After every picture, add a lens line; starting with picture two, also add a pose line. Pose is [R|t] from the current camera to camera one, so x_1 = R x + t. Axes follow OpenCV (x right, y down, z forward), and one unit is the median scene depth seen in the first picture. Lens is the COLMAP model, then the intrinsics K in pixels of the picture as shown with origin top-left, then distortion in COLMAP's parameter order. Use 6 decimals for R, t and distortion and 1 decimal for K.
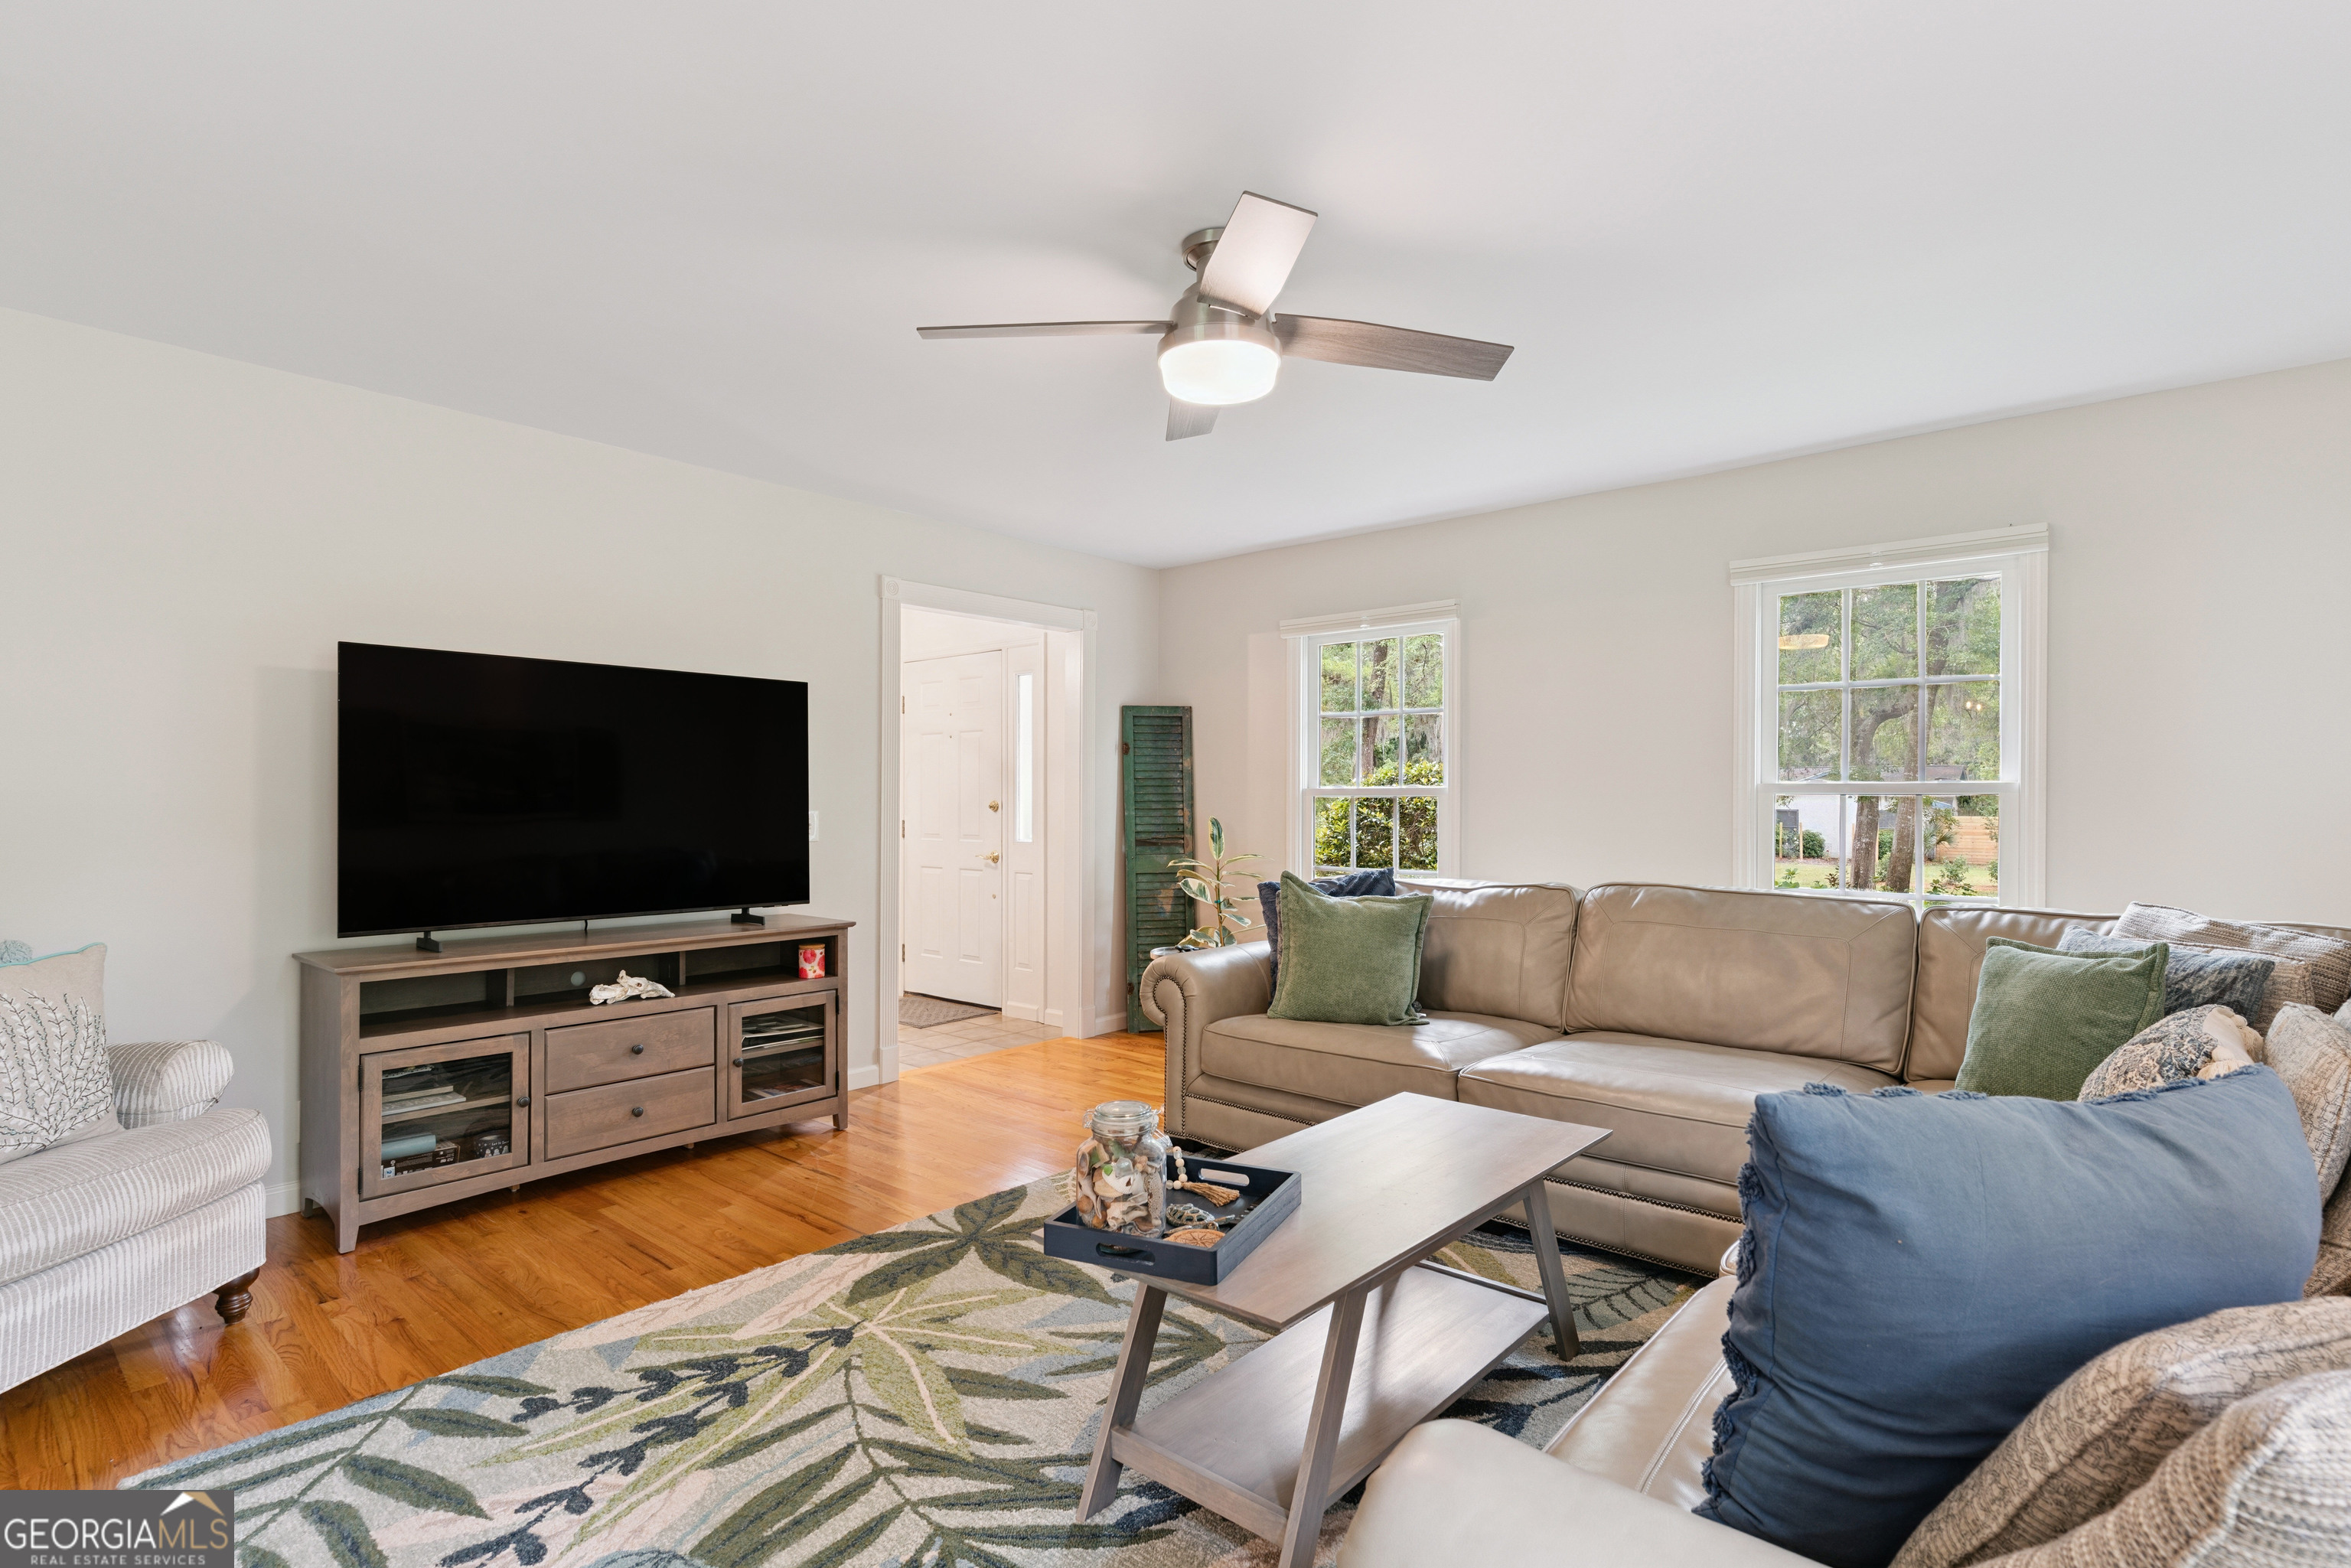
lens RADIAL K [[1117.9, 0, 1182.7], [0, 1117.9, 795.0], [0, 0, 1]] dist [-0.002995, -0.000013]
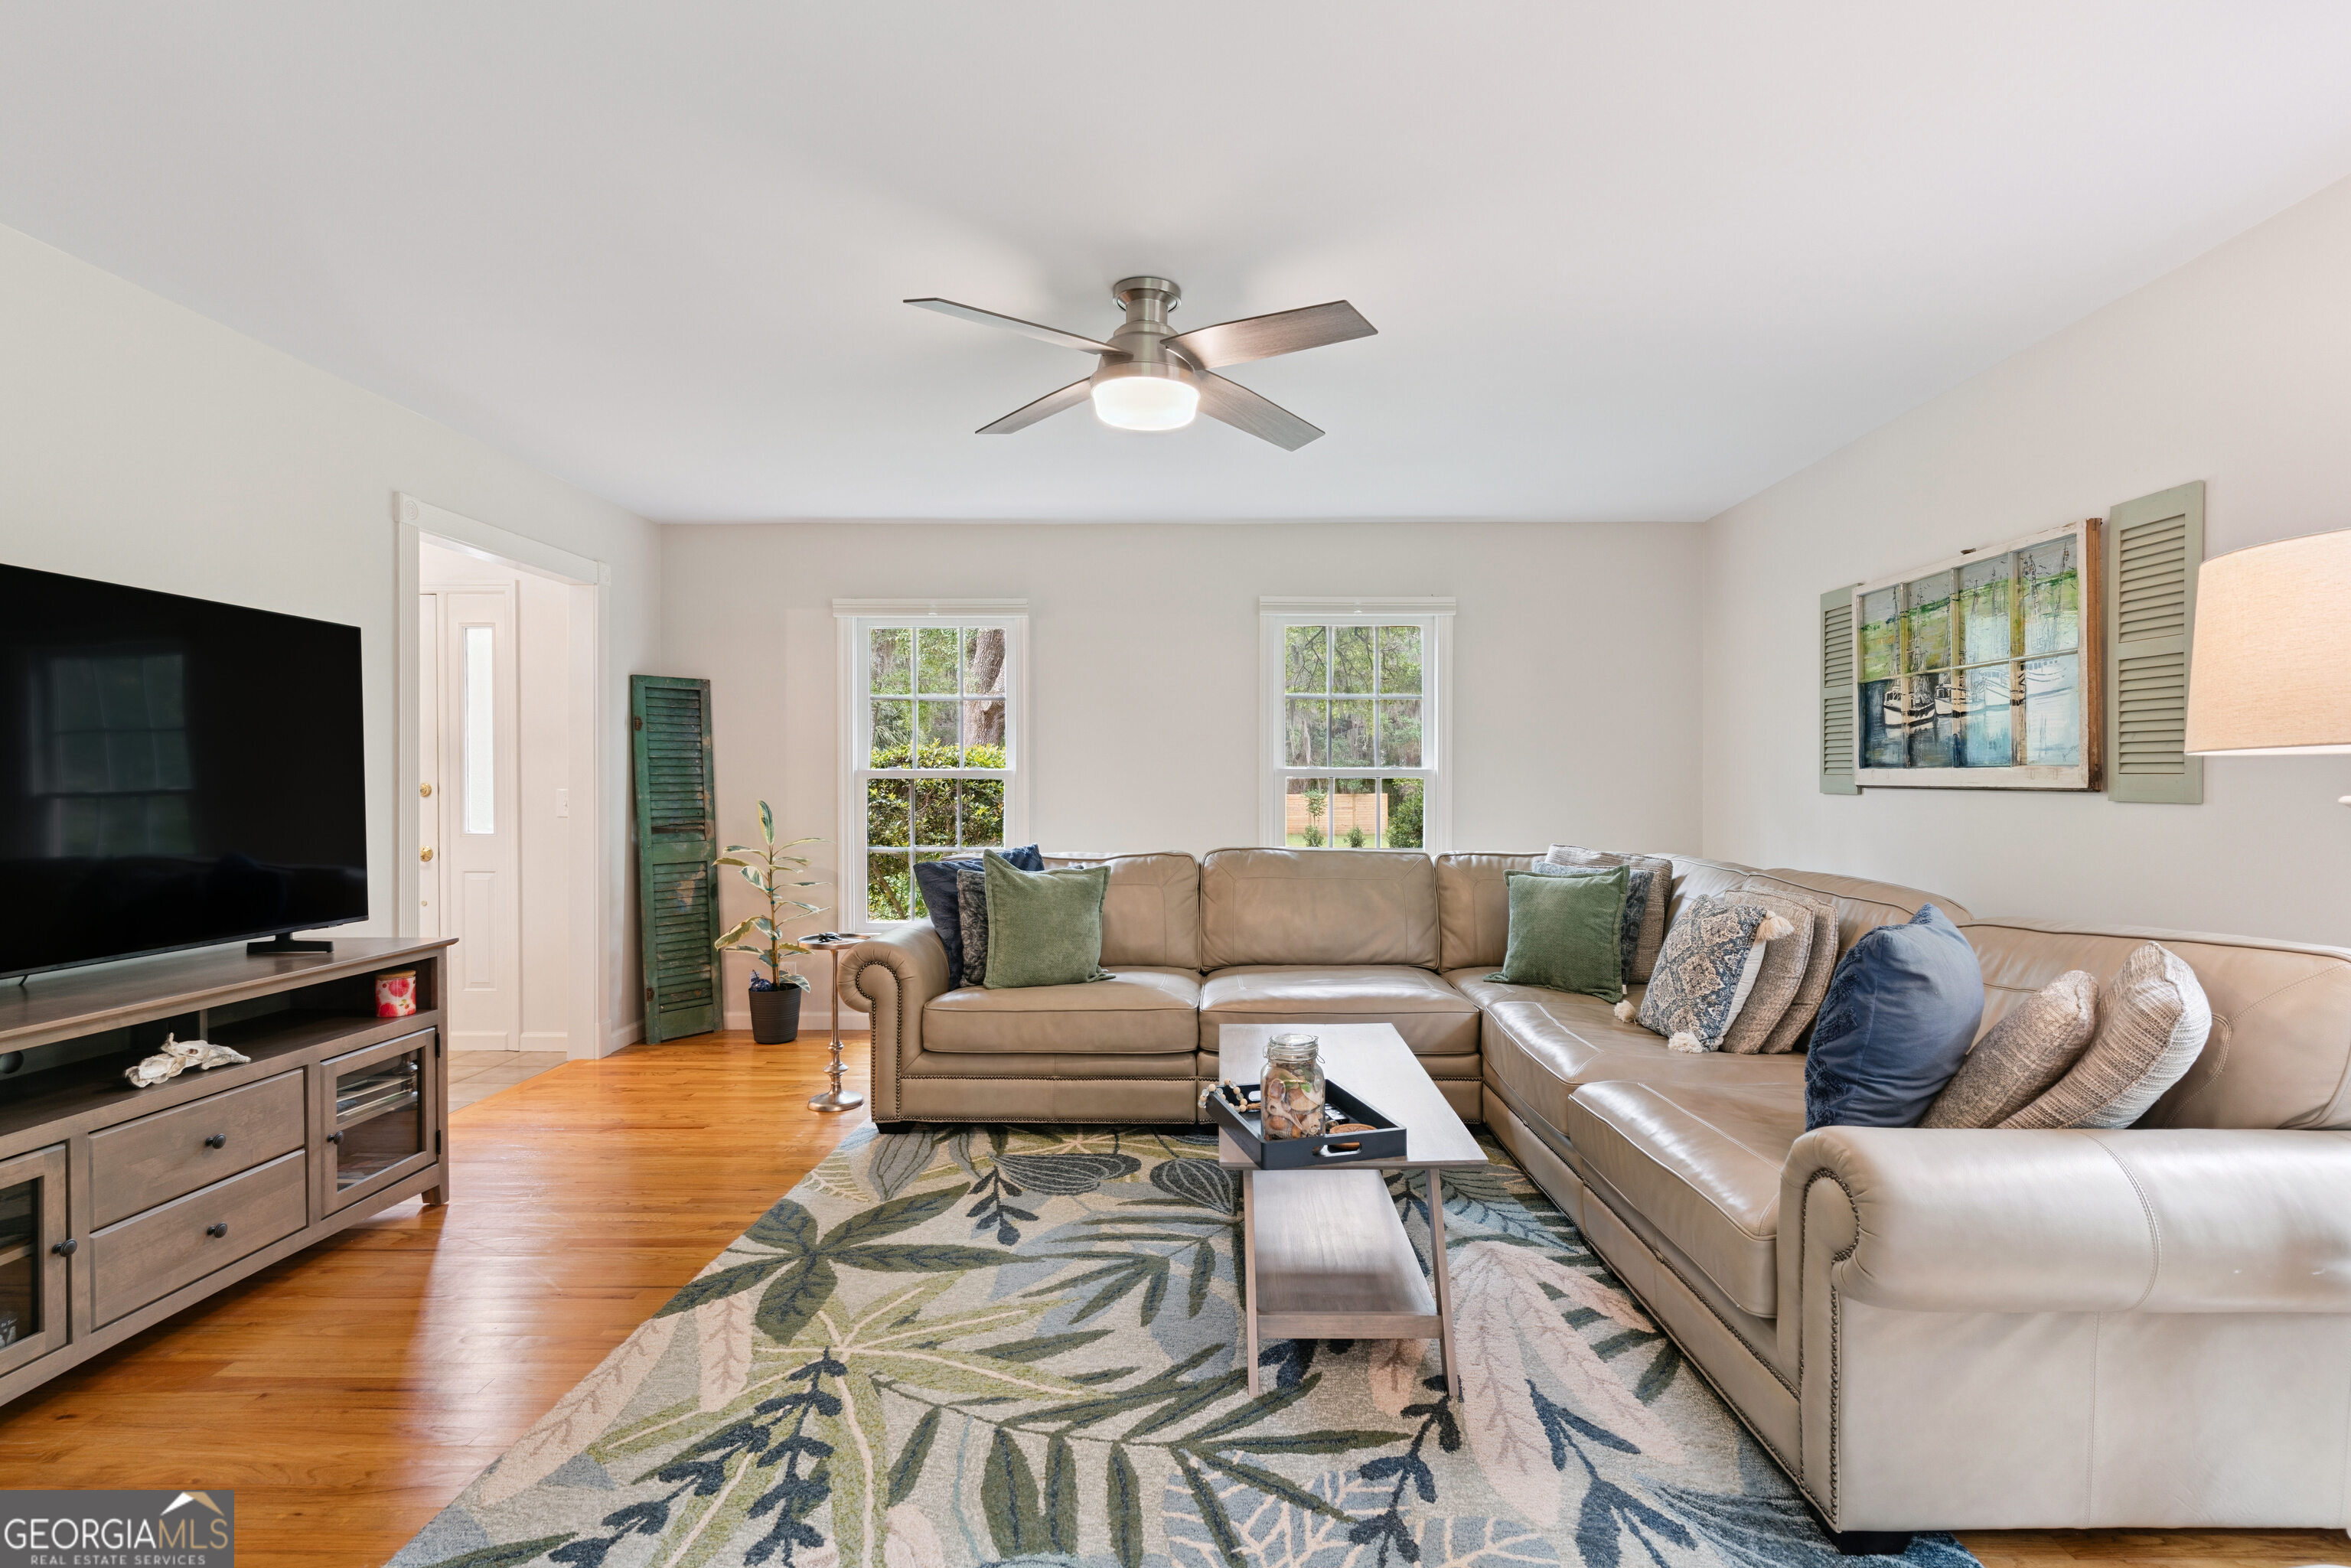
lens RADIAL K [[1117.9, 0, 1188.2], [0, 1117.9, 785.9], [0, 0, 1]] dist [-0.002995, -0.000013]
pose [[0.766105, -0.004663, 0.642698, -0.462073], [-0.001906, 0.999953, 0.009527, -0.002857], [-0.642712, -0.008523, 0.766060, 0.074433]]
